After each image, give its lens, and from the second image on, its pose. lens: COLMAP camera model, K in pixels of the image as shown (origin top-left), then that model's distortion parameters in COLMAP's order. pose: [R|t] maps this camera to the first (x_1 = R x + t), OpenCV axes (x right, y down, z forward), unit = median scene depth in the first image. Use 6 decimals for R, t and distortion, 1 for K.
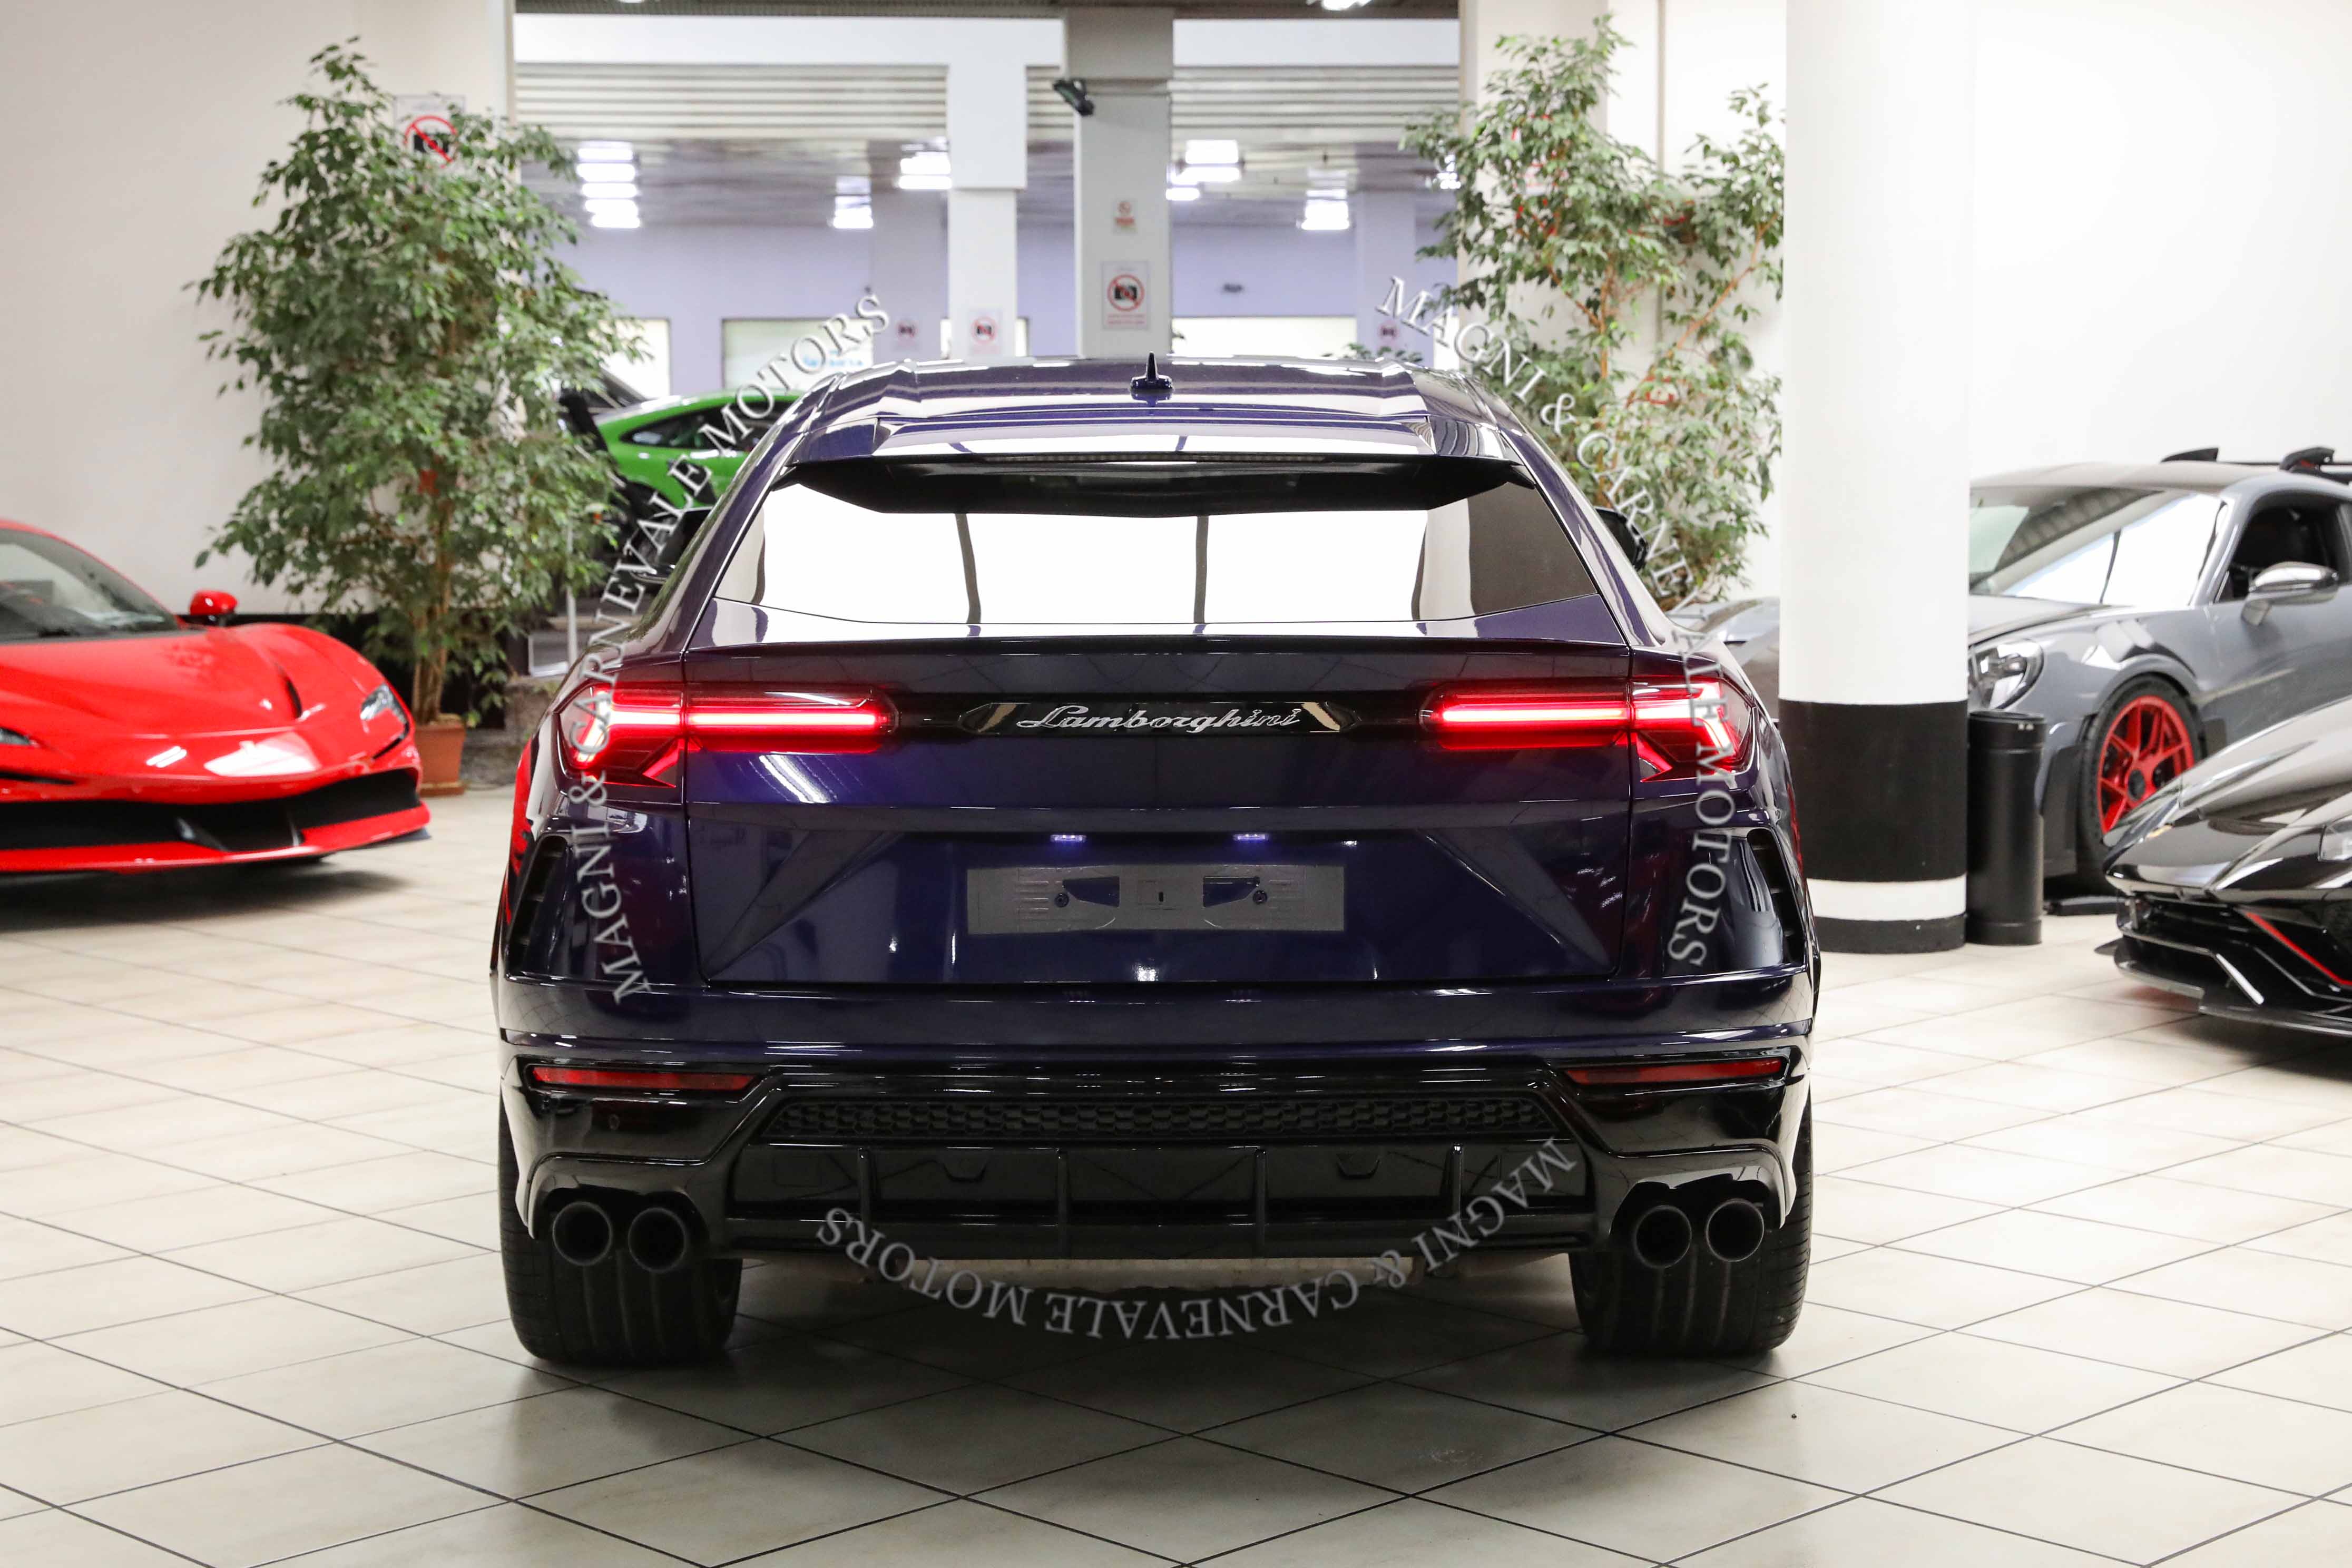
lens RADIAL K [[3498.1, 0, 1176.0], [0, 3498.1, 784.0], [0, 0, 1]] dist [0.149298, 0.038161]
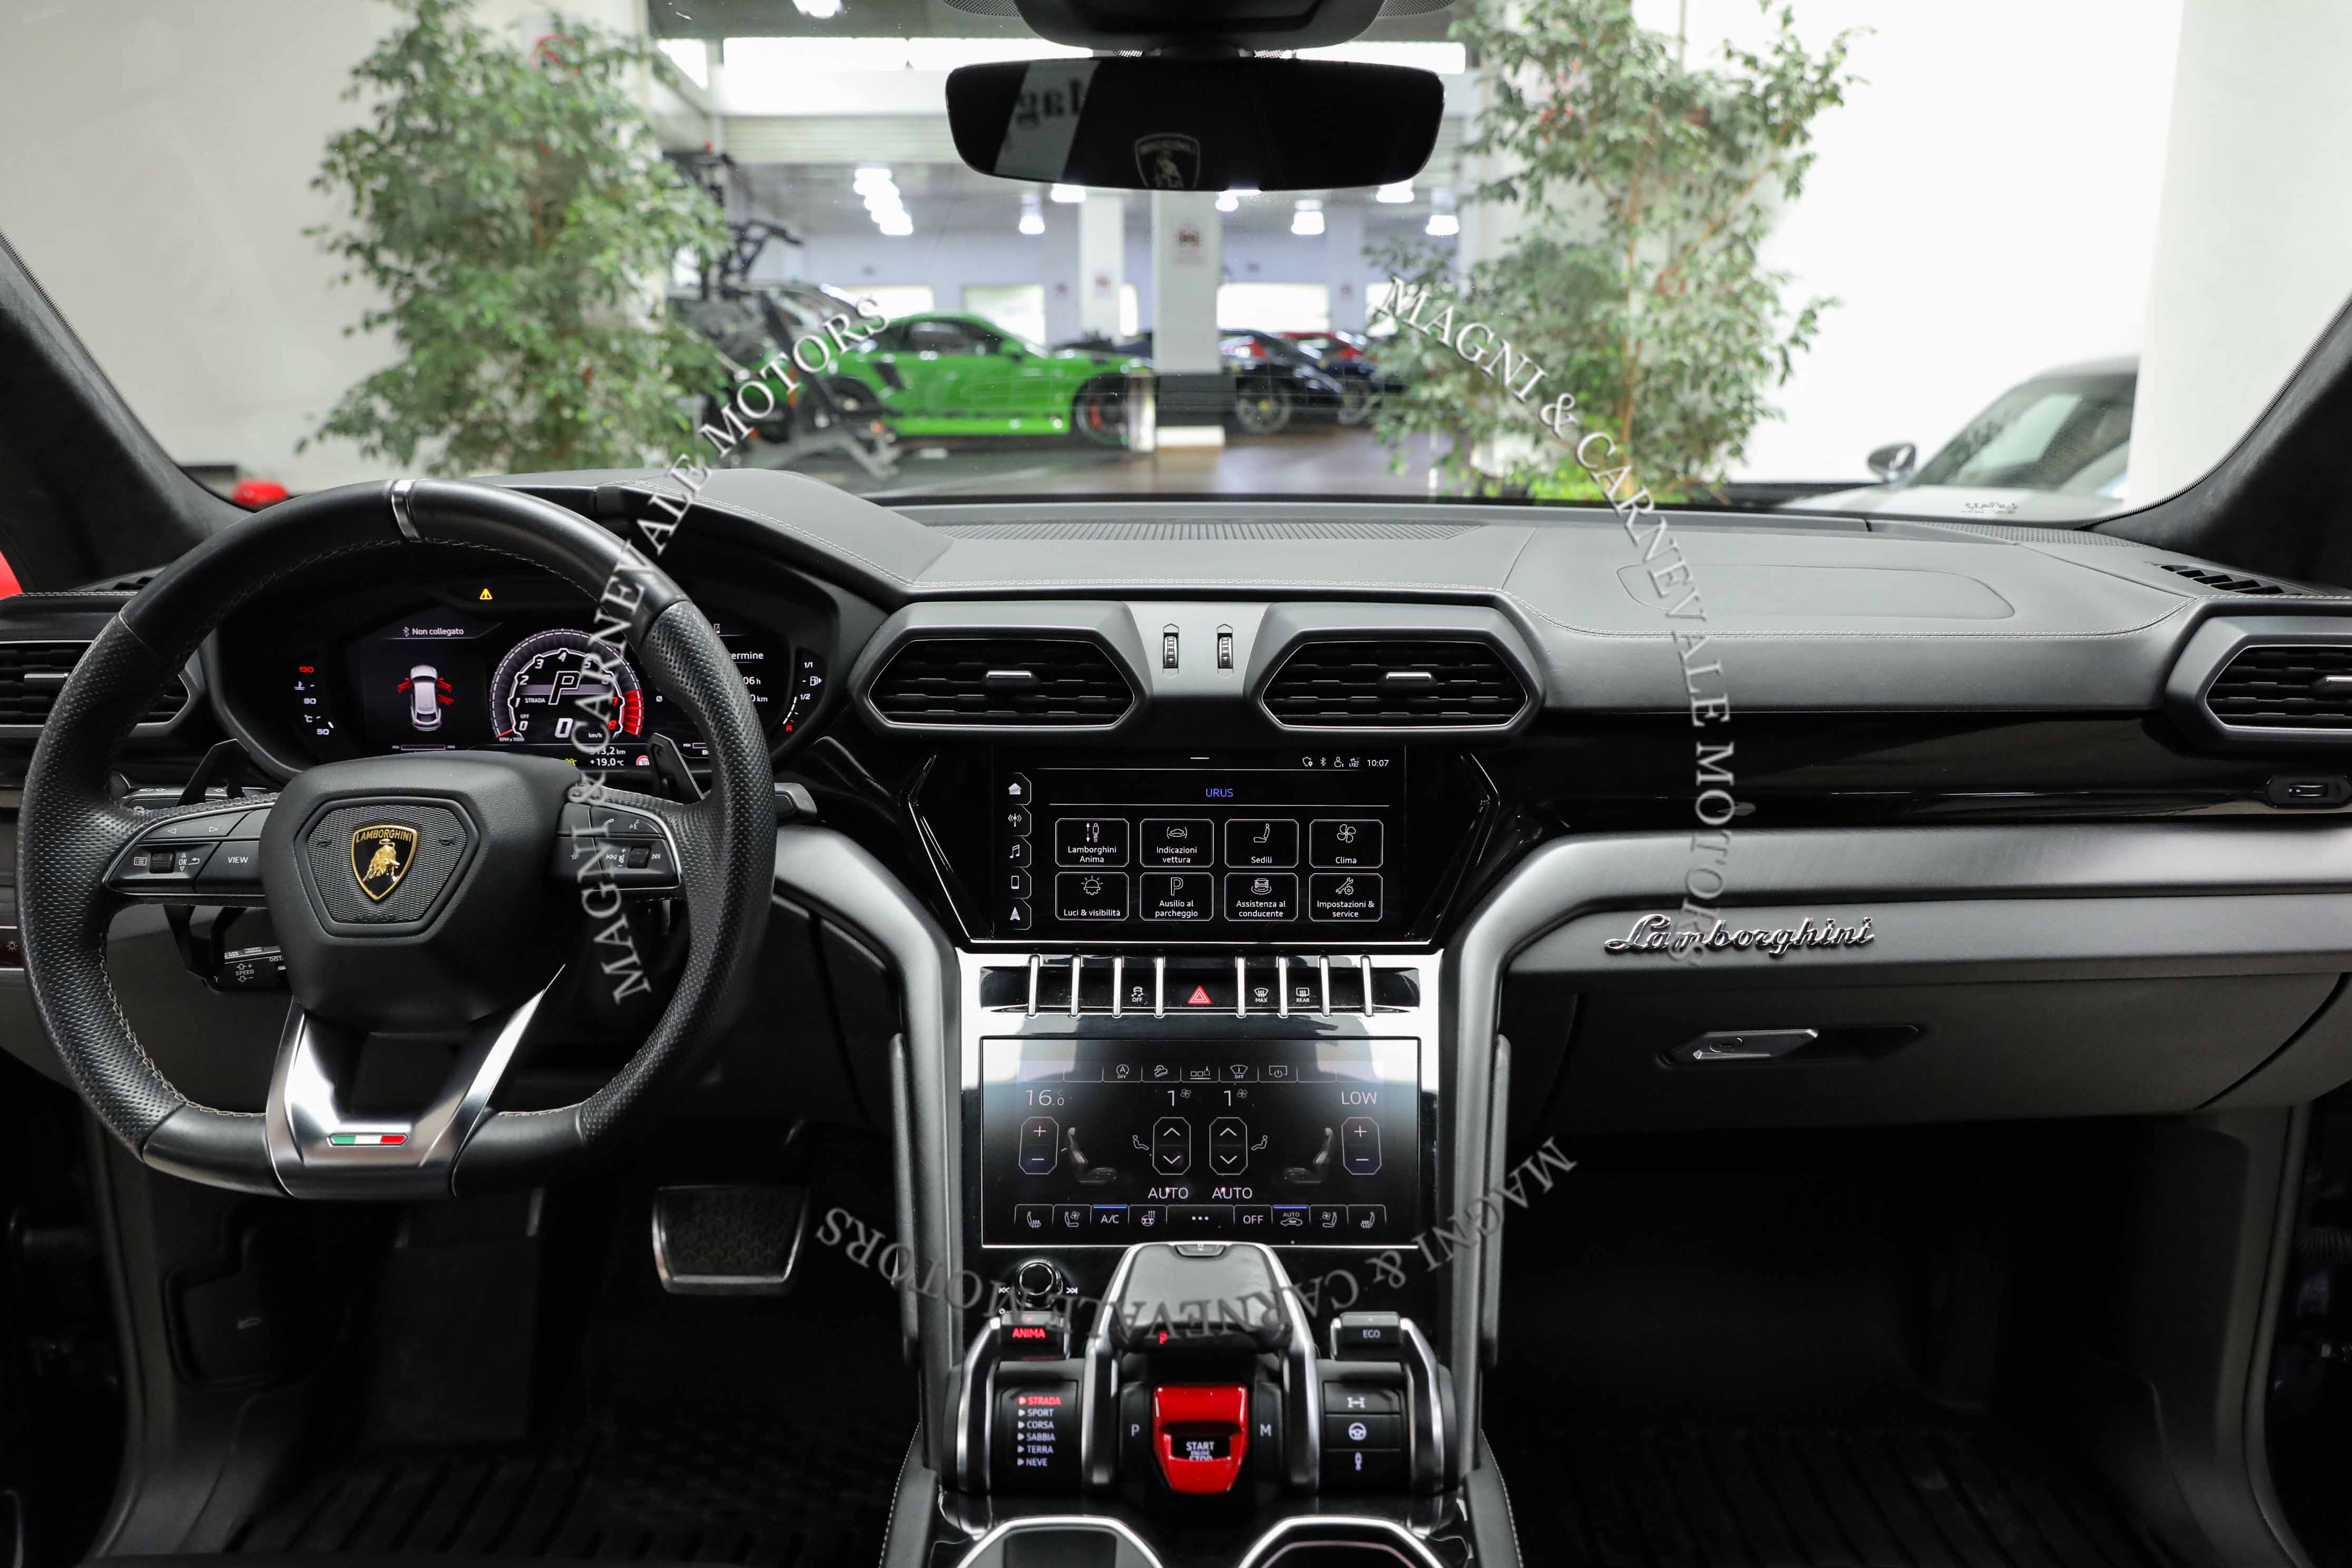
lens RADIAL K [[1790.0, 0, 1176.0], [0, 1790.0, 784.0], [0, 0, 1]] dist [-0.035279, -0.001889]
pose [[0.999711, 0.005454, -0.023415, -0.002814], [-0.002242, 0.990832, 0.135078, -0.034377], [0.023937, -0.134987, 0.990558, 0.455430]]
